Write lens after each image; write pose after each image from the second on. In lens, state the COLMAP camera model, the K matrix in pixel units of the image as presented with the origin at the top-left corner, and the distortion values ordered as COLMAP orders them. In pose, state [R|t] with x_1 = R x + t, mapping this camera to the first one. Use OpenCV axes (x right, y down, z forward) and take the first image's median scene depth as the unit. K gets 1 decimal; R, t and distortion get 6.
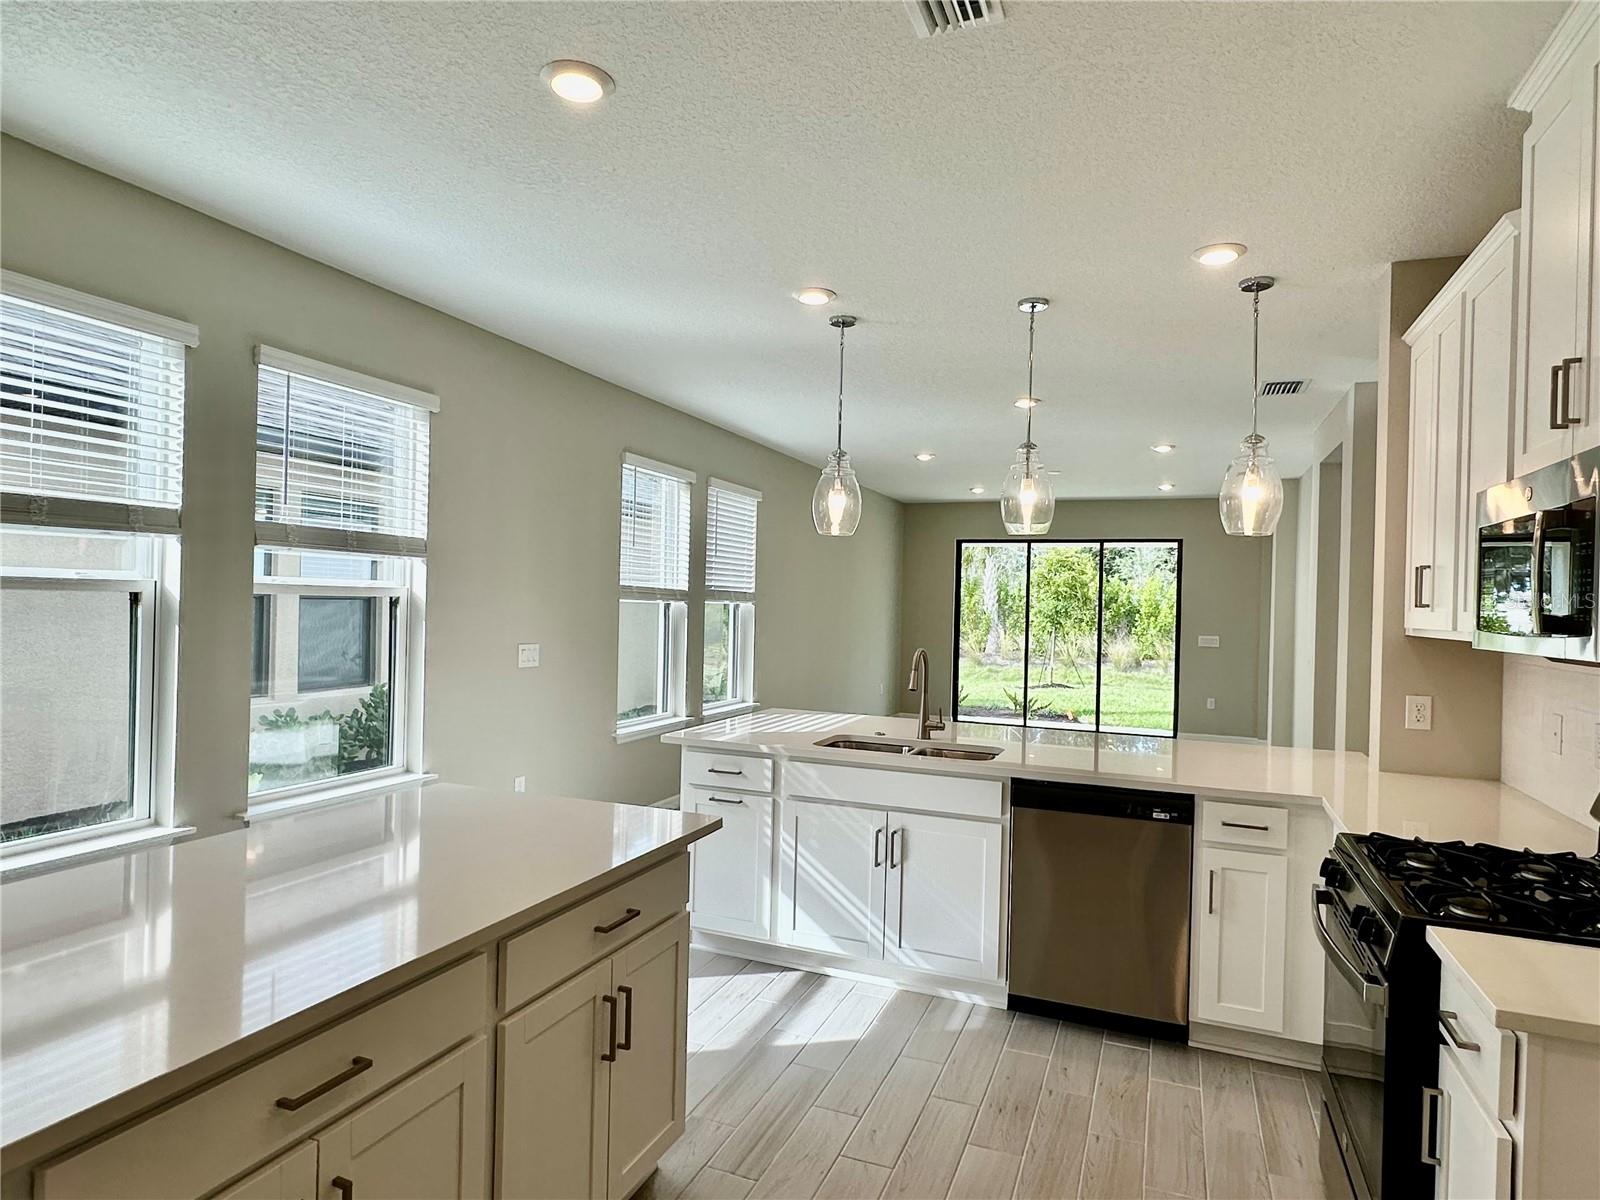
lens RADIAL K [[922.7, 0, 804.3], [0, 922.7, 597.0], [0, 0, 1]] dist [0.001659, 0.004809]
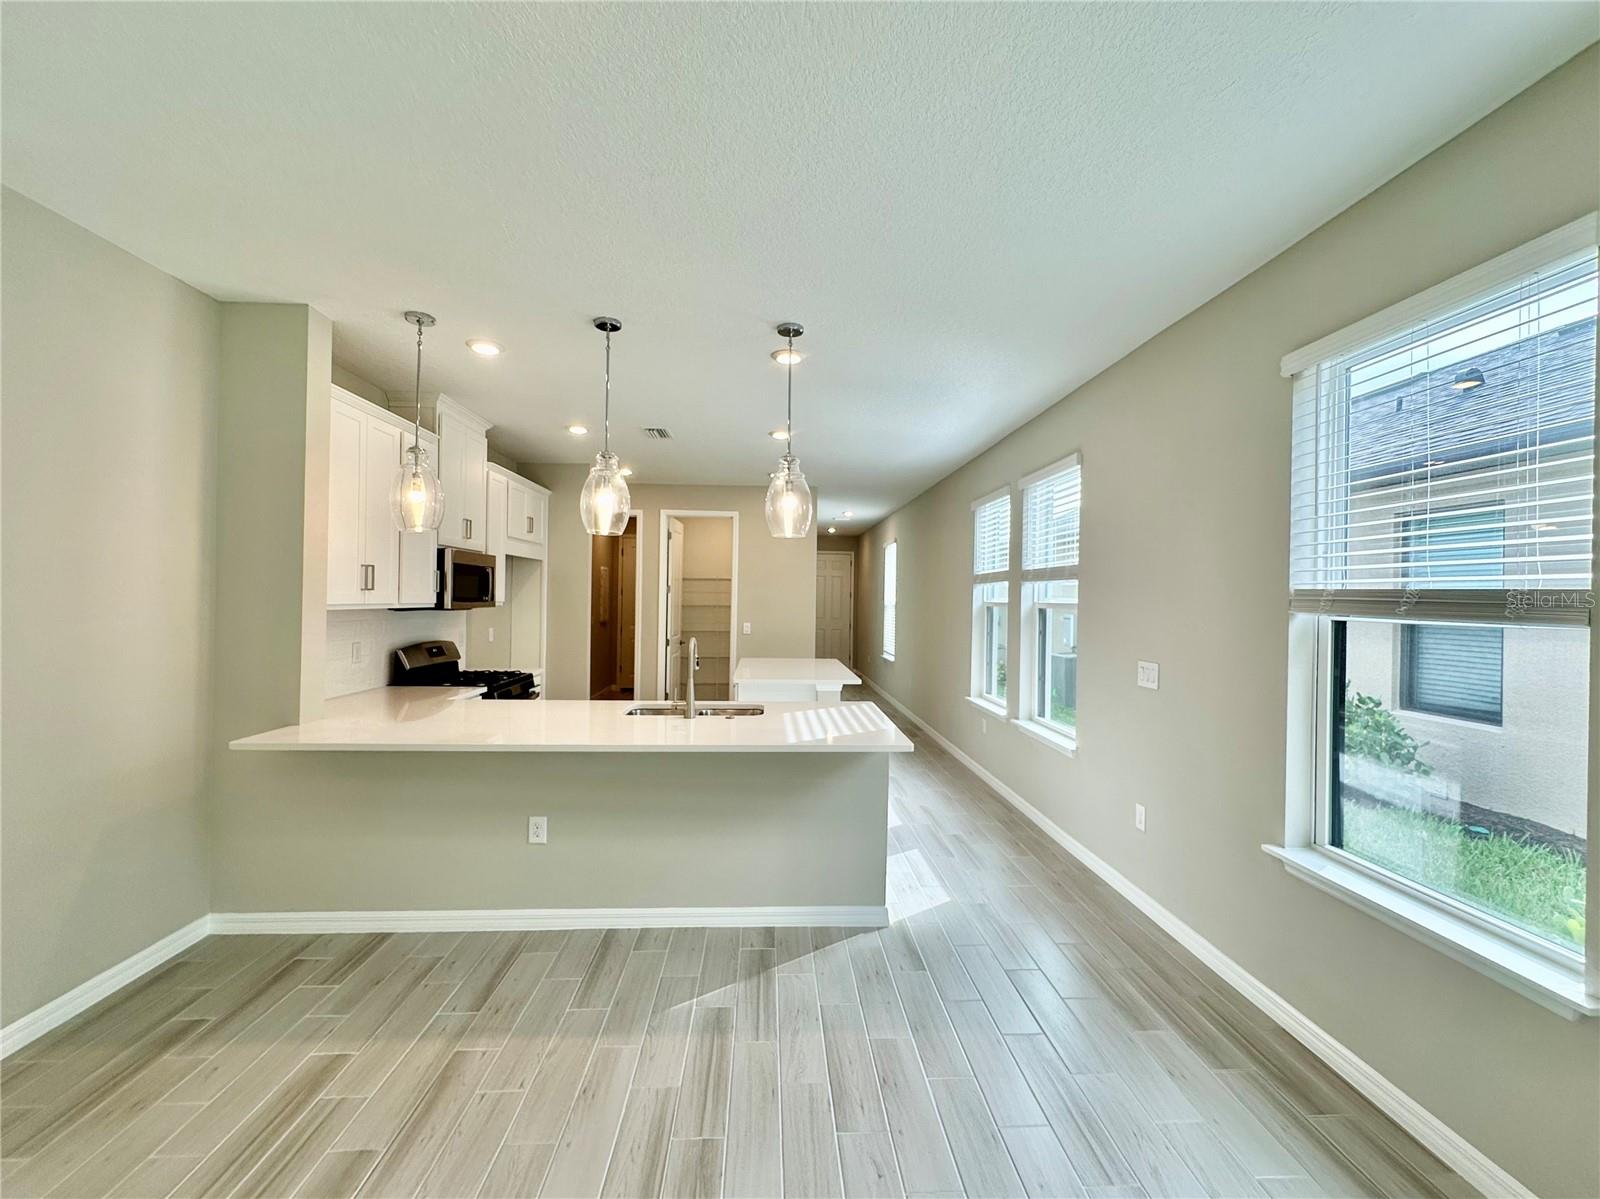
lens RADIAL K [[633.7, 0, 800.8], [0, 633.7, 601.1], [0, 0, 1]] dist [-0.001478, 0.000020]
pose [[-0.909646, -0.036951, -0.413737, 0.383945], [-0.034688, 0.999314, -0.012985, 0.016687], [0.413933, 0.002540, -0.910304, 2.041725]]
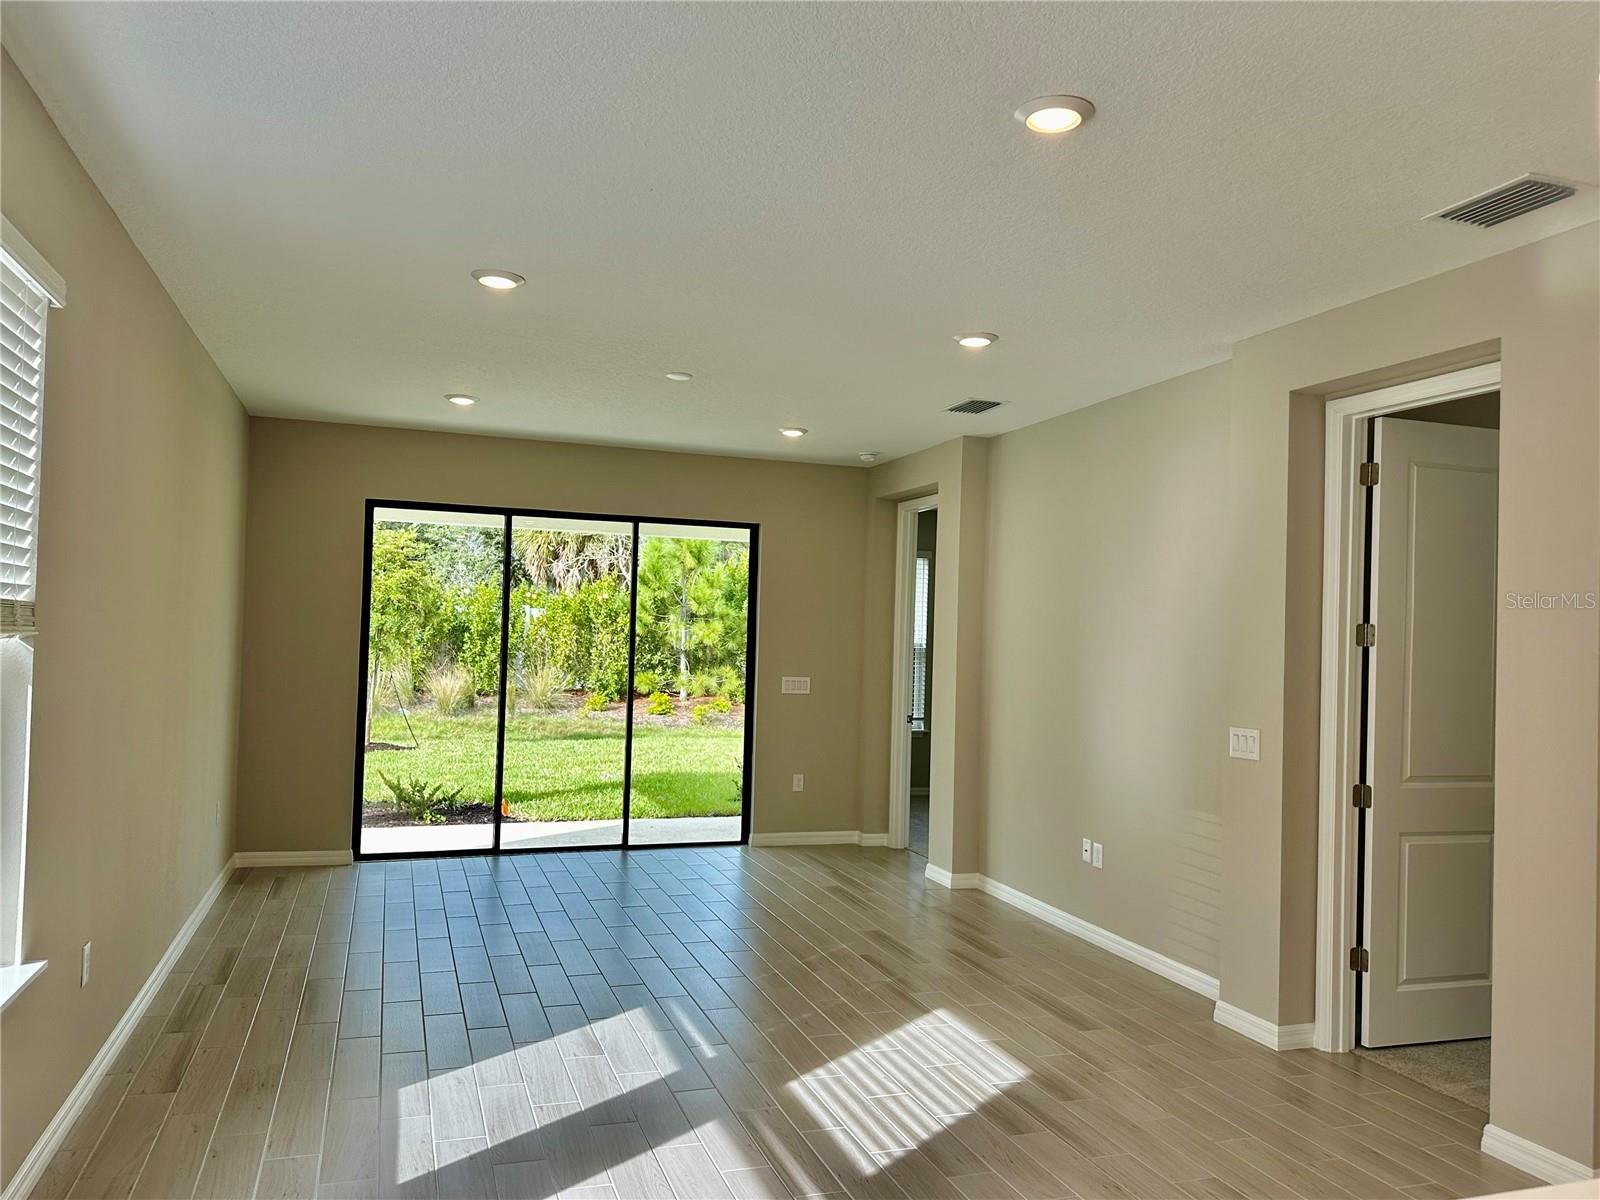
lens RADIAL K [[1152.6, 0, 809.5], [0, 1152.6, 603.2], [0, 0, 1]] dist [0.065950, -0.007696]
pose [[0.746505, 0.013961, 0.665233, -0.261494], [-0.012649, 0.999897, -0.006790, -0.011607], [-0.665259, -0.003346, 0.746605, 1.185924]]
